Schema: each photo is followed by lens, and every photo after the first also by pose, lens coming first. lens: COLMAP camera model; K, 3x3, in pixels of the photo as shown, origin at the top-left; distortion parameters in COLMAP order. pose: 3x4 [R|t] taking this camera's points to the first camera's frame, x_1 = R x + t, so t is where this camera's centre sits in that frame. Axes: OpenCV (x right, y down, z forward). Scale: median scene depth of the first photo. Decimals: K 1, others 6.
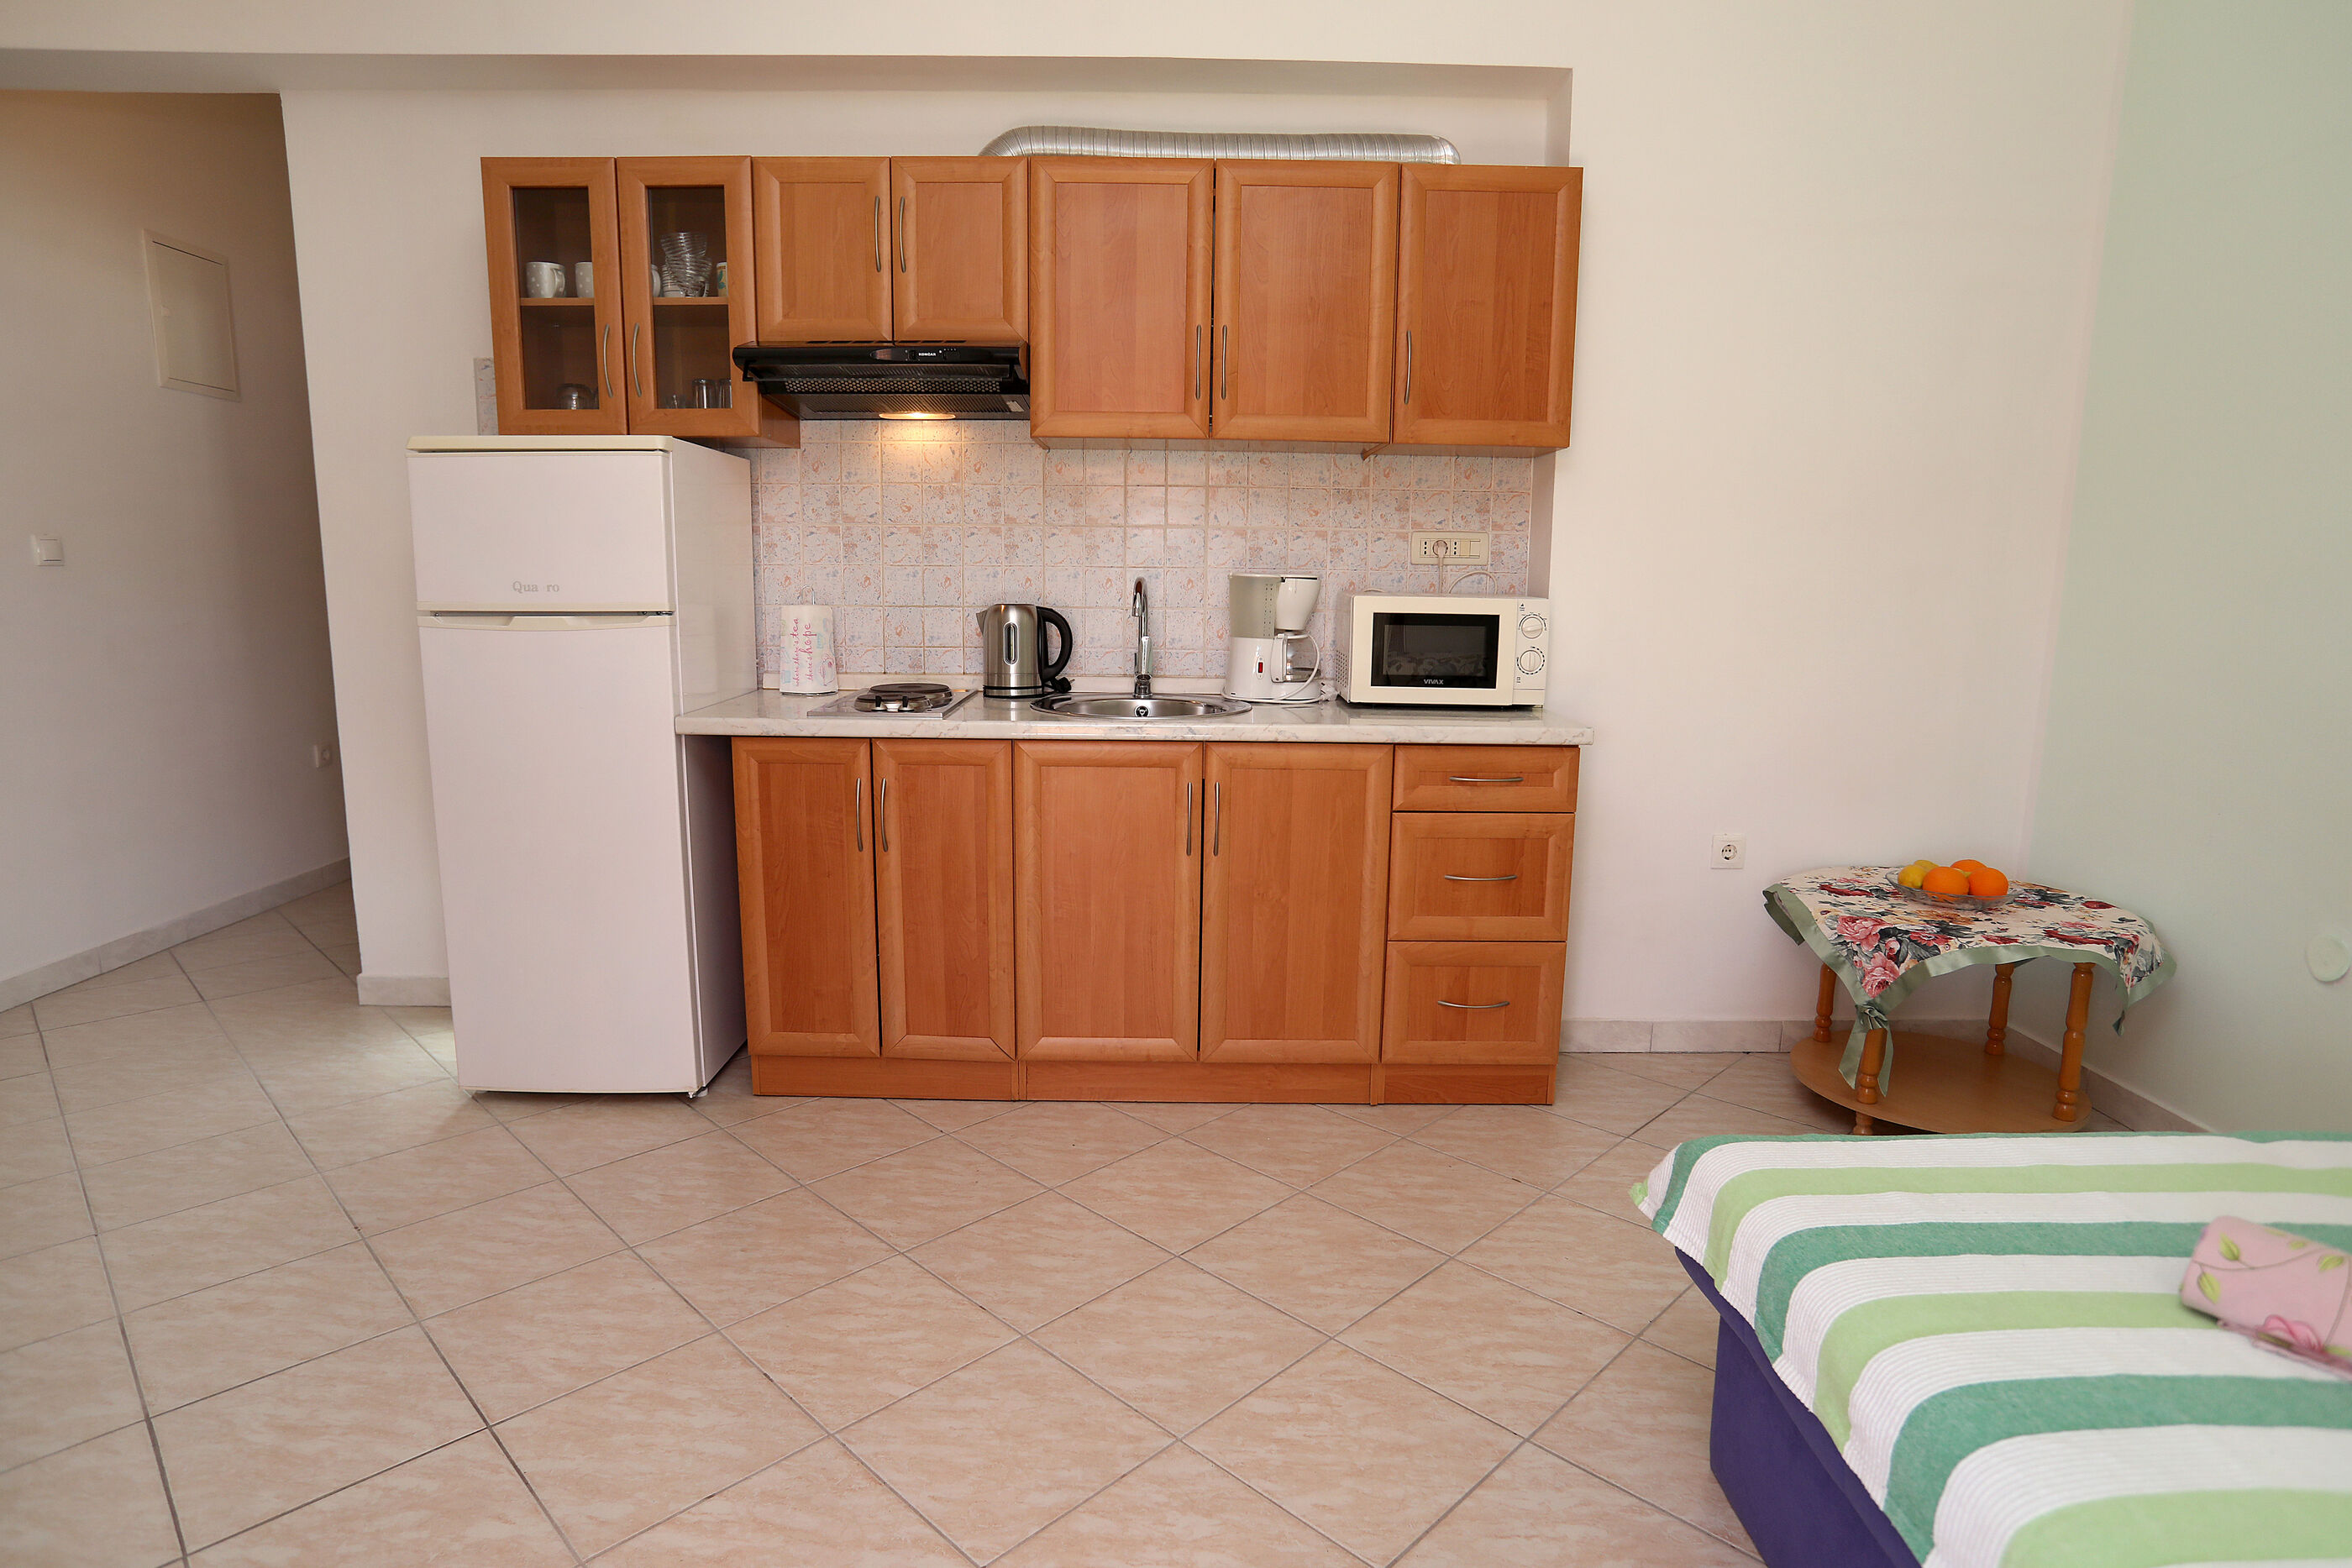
lens RADIAL K [[1283.2, 0, 1164.0], [0, 1283.2, 786.3], [0, 0, 1]] dist [-0.048355, 0.018995]
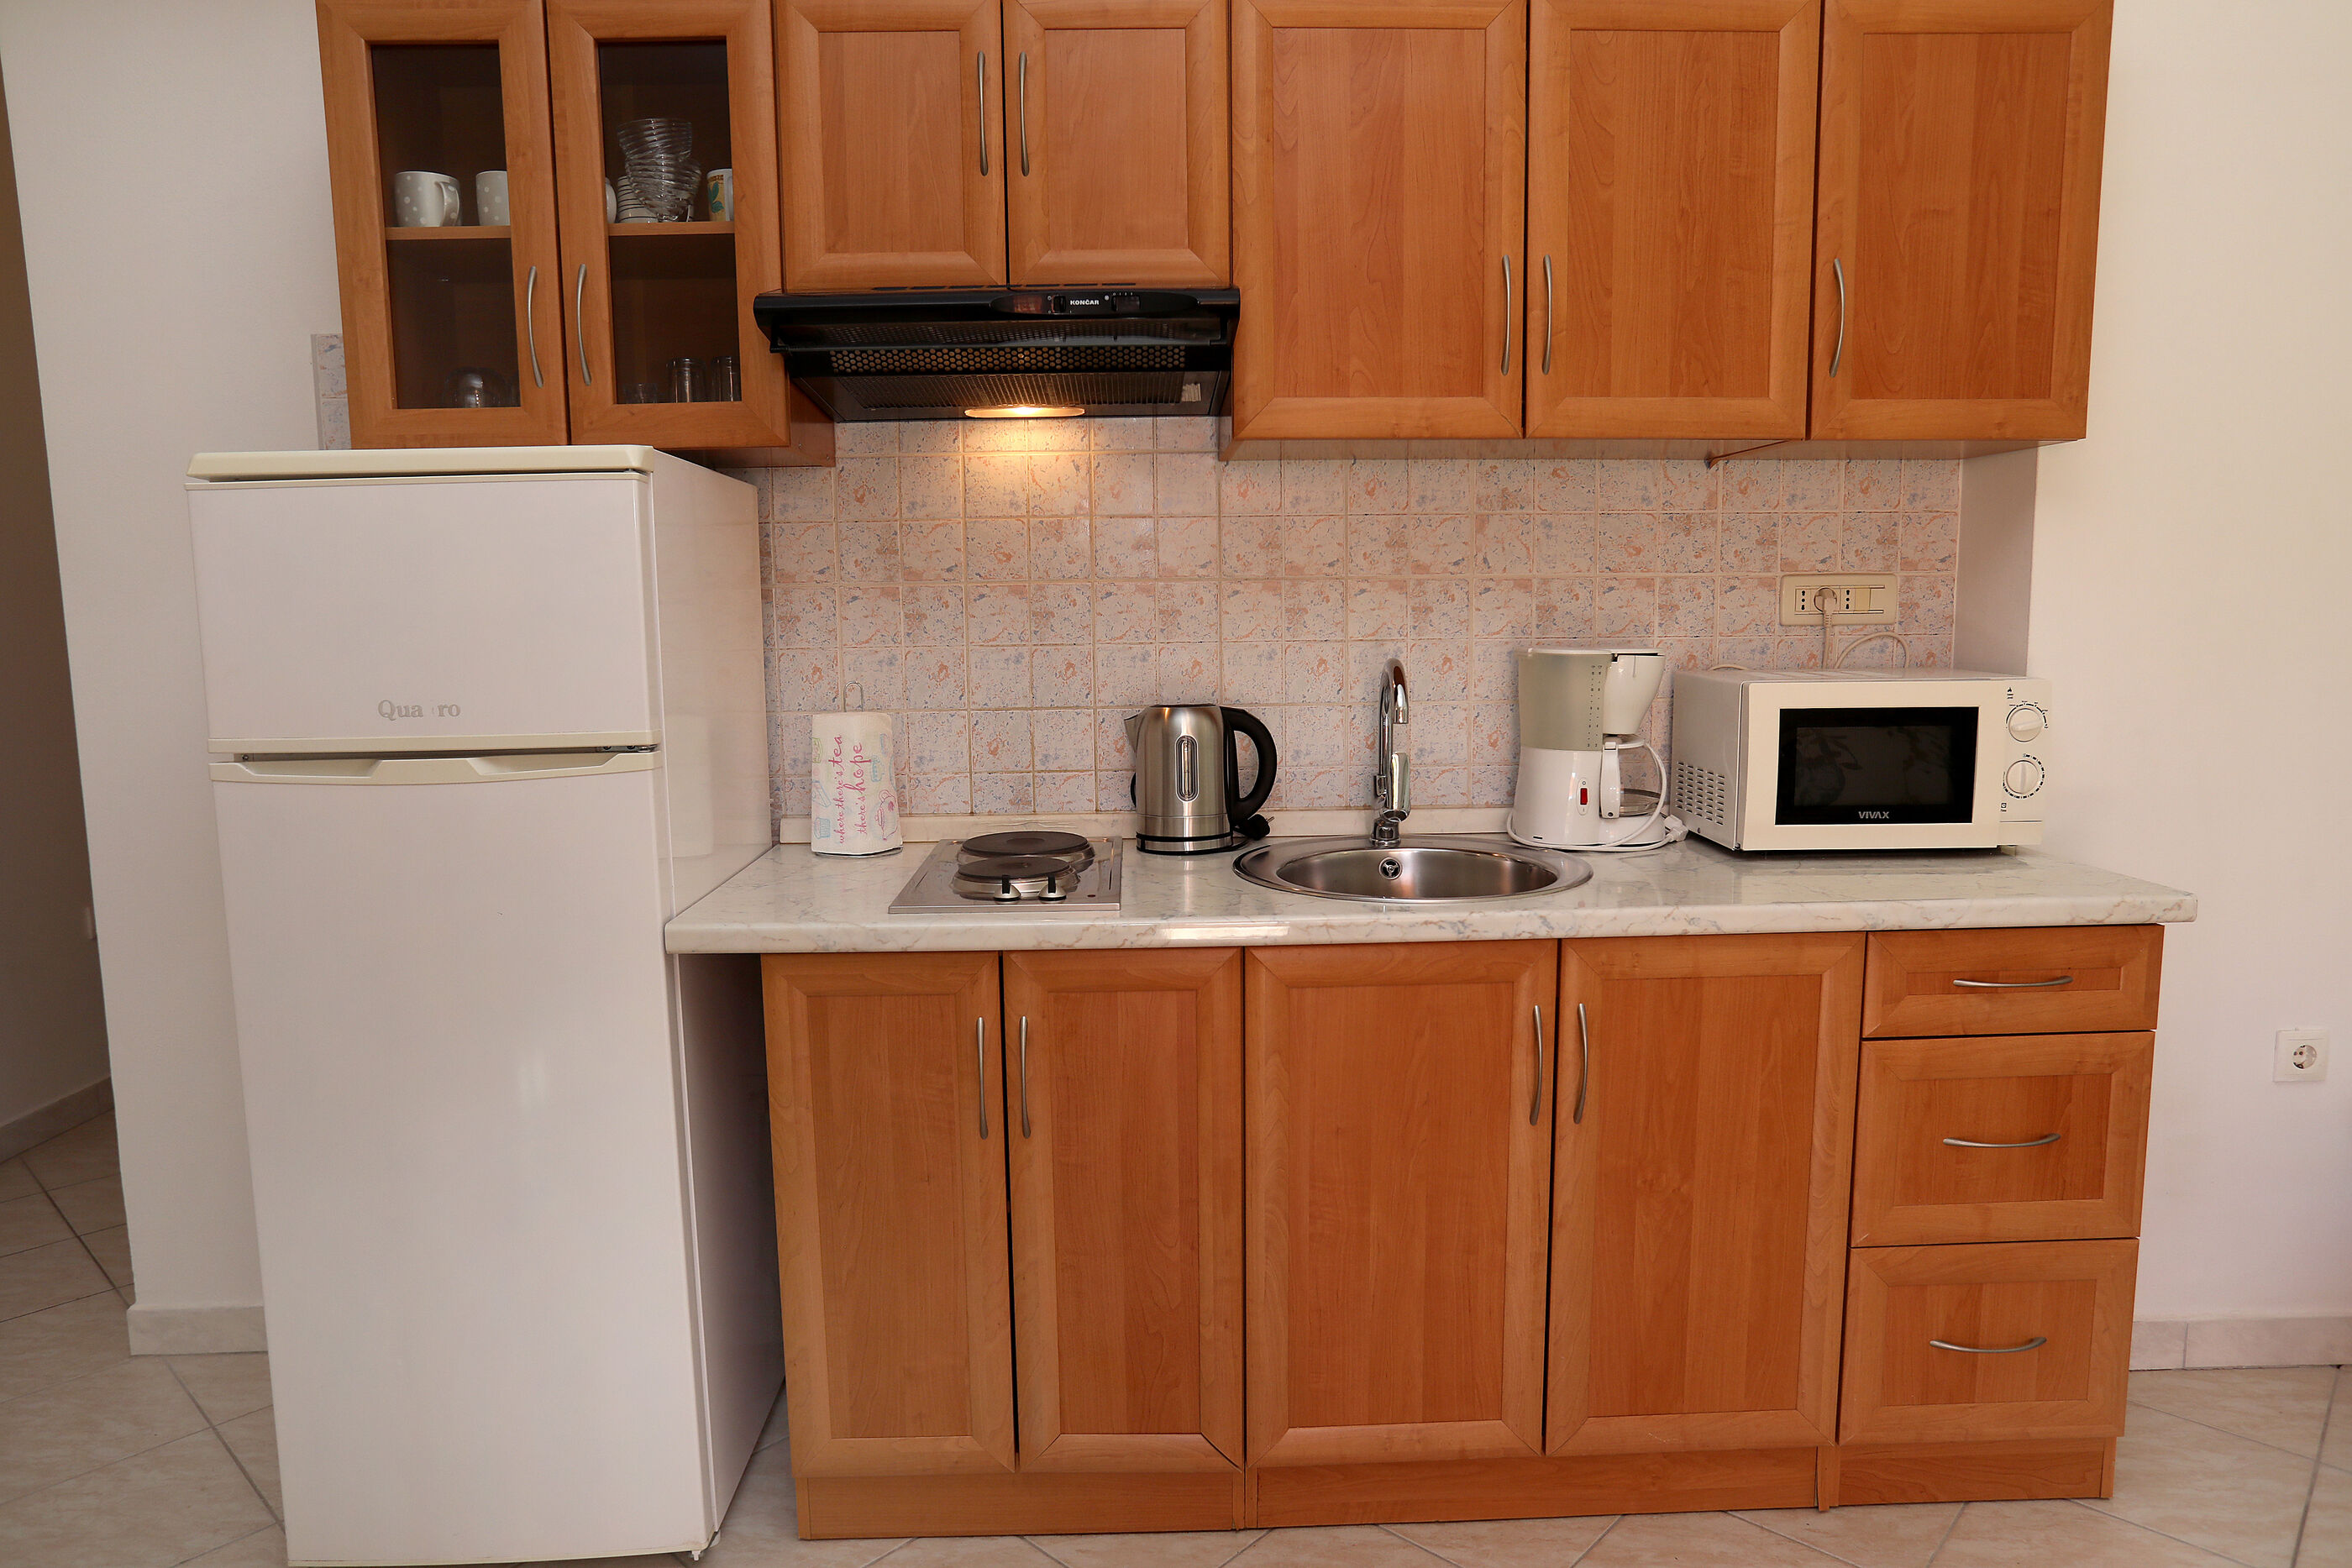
lens RADIAL K [[1460.9, 0, 1169.0], [0, 1460.9, 789.1], [0, 0, 1]] dist [-0.040079, 0.019256]
pose [[0.999142, -0.028182, 0.030340, -0.165221], [0.029416, 0.998726, -0.041003, -0.079209], [-0.029146, 0.041861, 0.998698, 0.314493]]
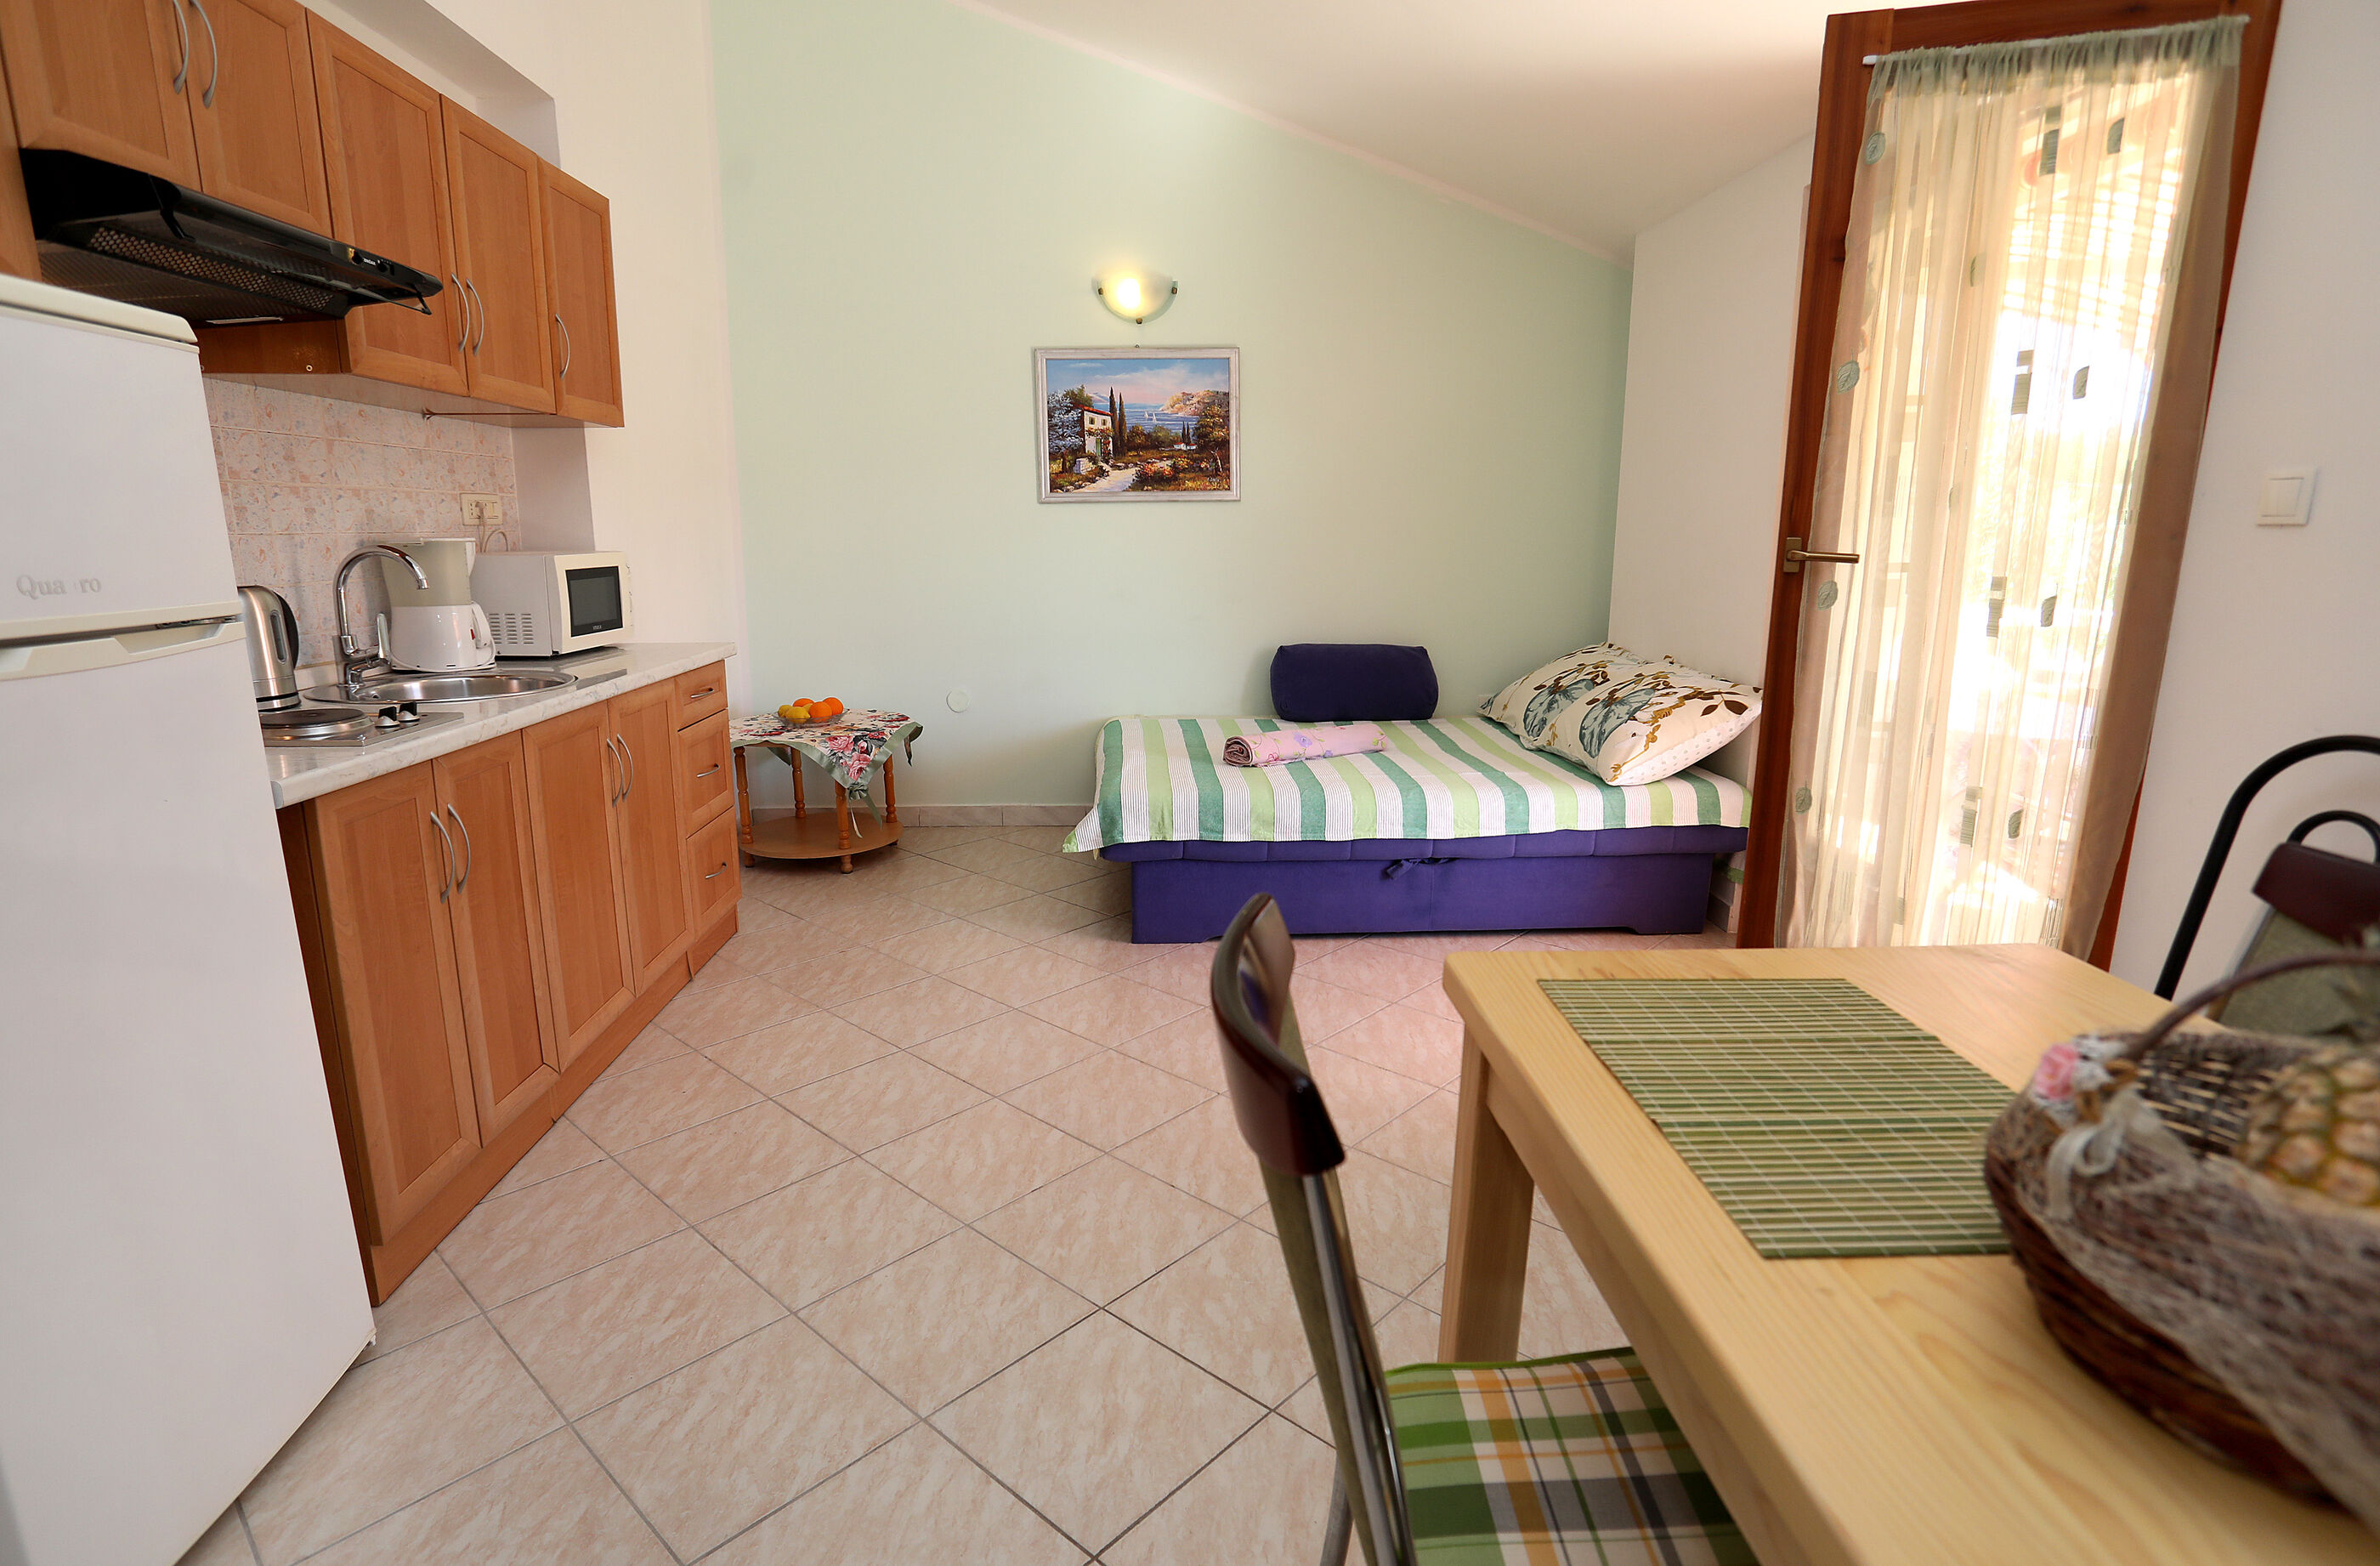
lens RADIAL K [[1202.6, 0, 1175.6], [0, 1202.6, 789.2], [0, 0, 1]] dist [-0.050271, 0.018967]
pose [[-0.040748, -0.224892, 0.973531, -0.929586], [0.165826, 0.959306, 0.228547, -0.105472], [-0.985313, 0.170749, -0.001797, 0.542086]]
